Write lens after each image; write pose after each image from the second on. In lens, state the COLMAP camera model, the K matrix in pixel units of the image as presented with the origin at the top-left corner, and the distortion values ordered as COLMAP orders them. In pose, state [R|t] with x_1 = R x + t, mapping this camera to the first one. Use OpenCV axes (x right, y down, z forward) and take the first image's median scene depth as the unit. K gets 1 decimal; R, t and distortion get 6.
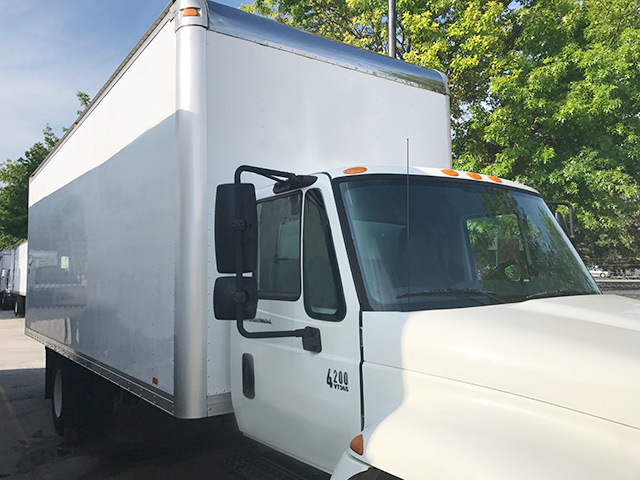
lens RADIAL K [[522.5, 0, 317.9], [0, 522.5, 234.9], [0, 0, 1]] dist [0.037372, 0.003422]
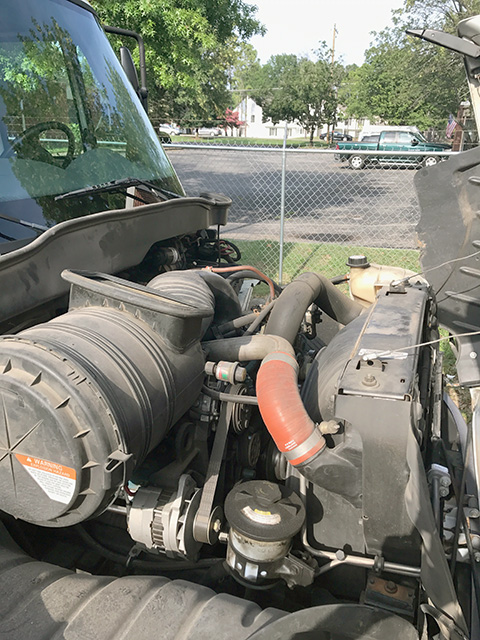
lens RADIAL K [[522.5, 0, 234.1], [0, 522.5, 320.5], [0, 0, 1]] dist [0.037372, 0.003422]
pose [[0.830210, -0.147118, 0.537688, 0.086823], [-0.090679, 0.916059, 0.390658, -0.006339], [-0.550026, -0.373085, 0.747180, 0.150532]]
